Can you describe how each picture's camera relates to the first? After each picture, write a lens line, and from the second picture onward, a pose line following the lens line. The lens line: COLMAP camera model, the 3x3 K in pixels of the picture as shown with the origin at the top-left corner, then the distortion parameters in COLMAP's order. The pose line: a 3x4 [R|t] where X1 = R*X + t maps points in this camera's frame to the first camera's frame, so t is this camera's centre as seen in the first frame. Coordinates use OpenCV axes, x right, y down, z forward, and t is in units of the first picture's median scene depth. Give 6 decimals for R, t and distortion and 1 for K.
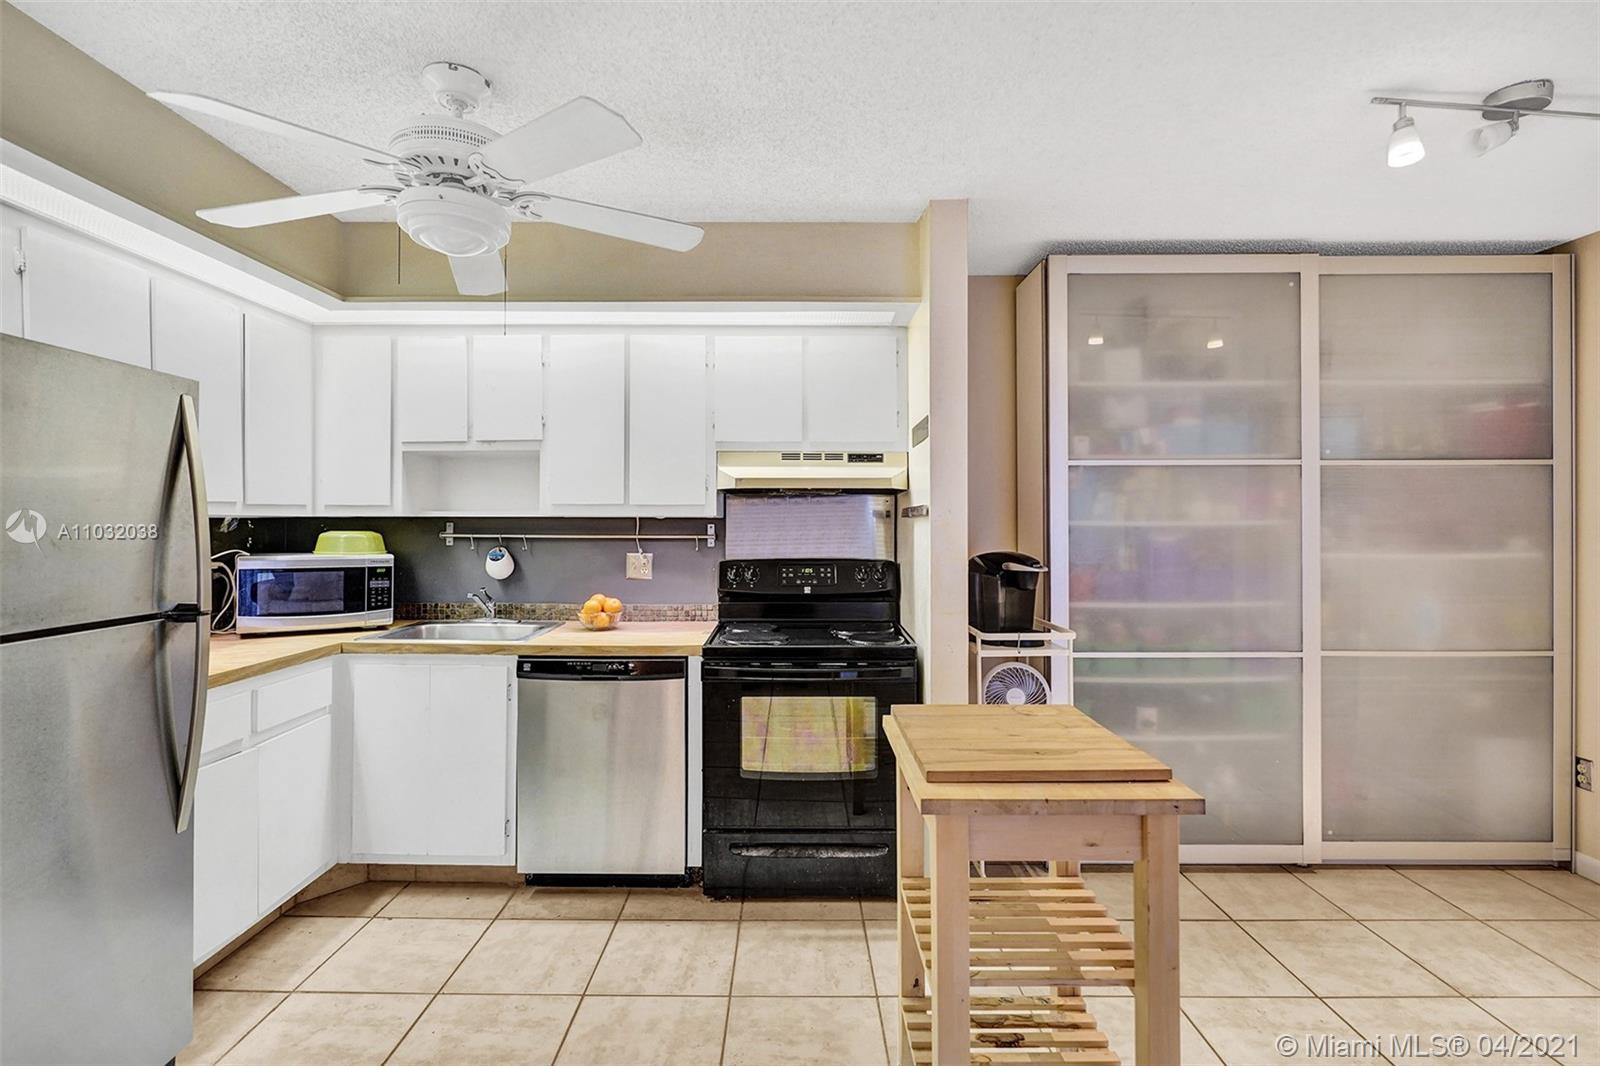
lens RADIAL K [[737.2, 0, 790.3], [0, 737.2, 518.8], [0, 0, 1]] dist [-0.008835, 0.000018]
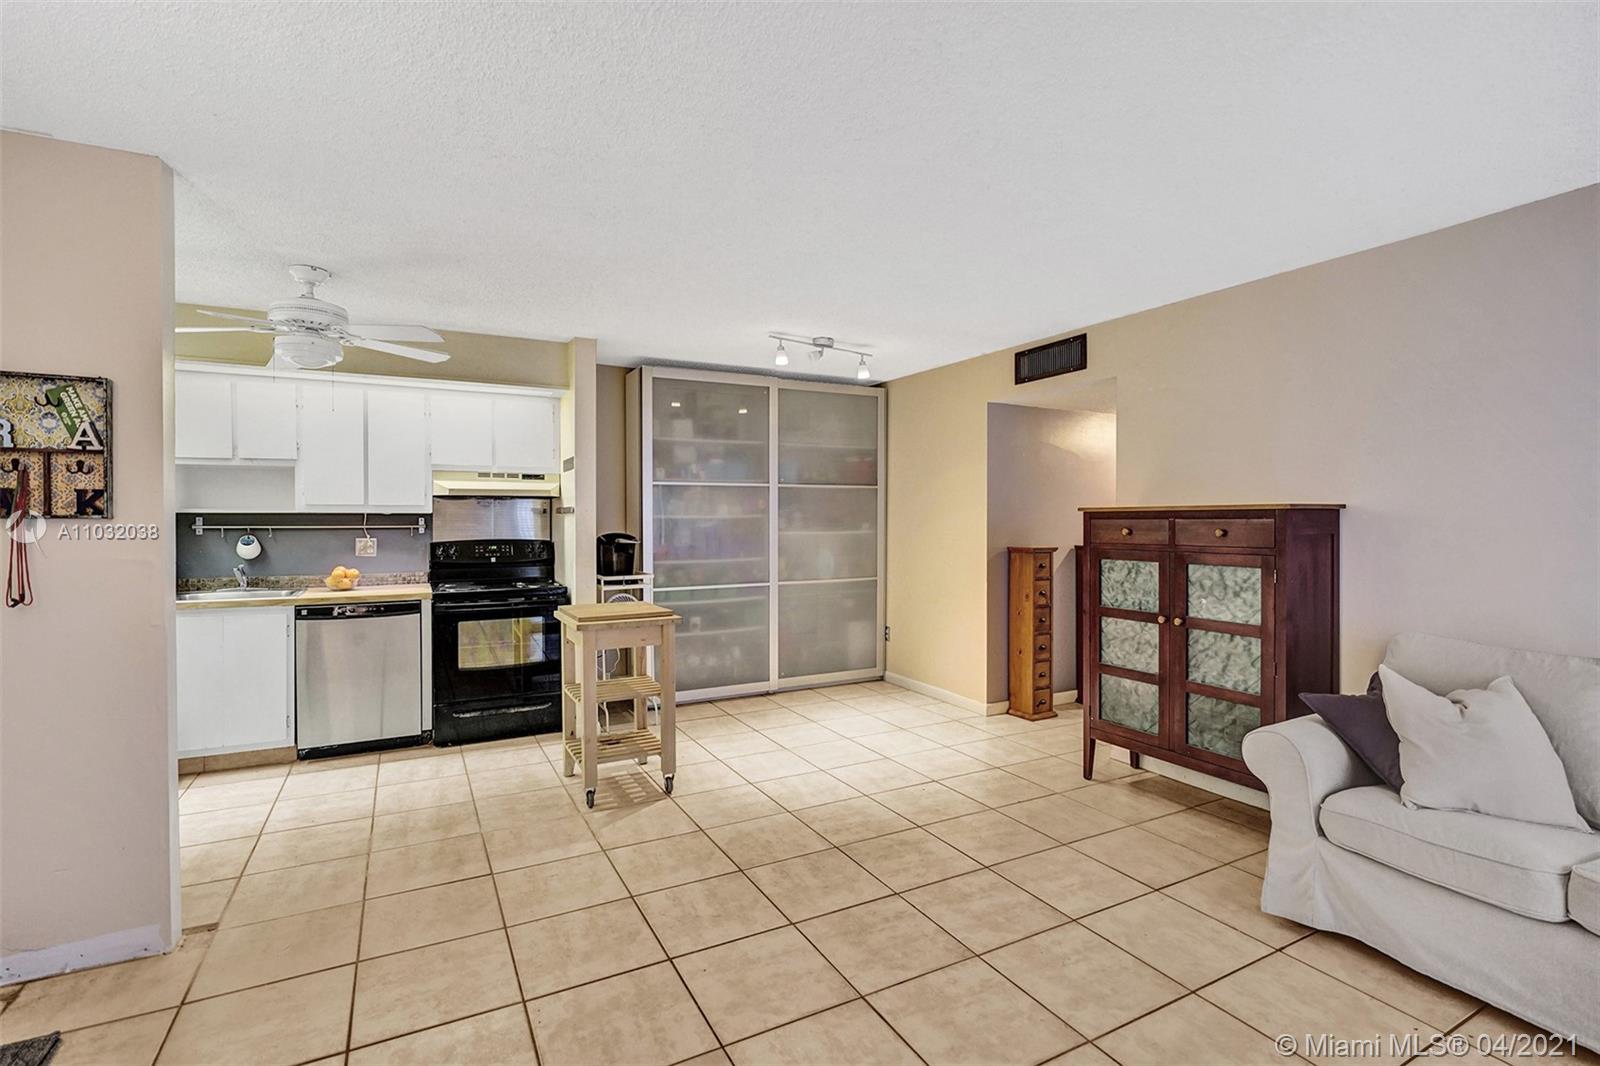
lens RADIAL K [[737.2, 0, 790.3], [0, 737.2, 518.8], [0, 0, 1]] dist [-0.008835, 0.000018]
pose [[0.881530, -0.003323, 0.472116, -0.172772], [-0.000141, 0.999973, 0.007301, -0.002139], [-0.472127, -0.006502, 0.881506, -0.734702]]
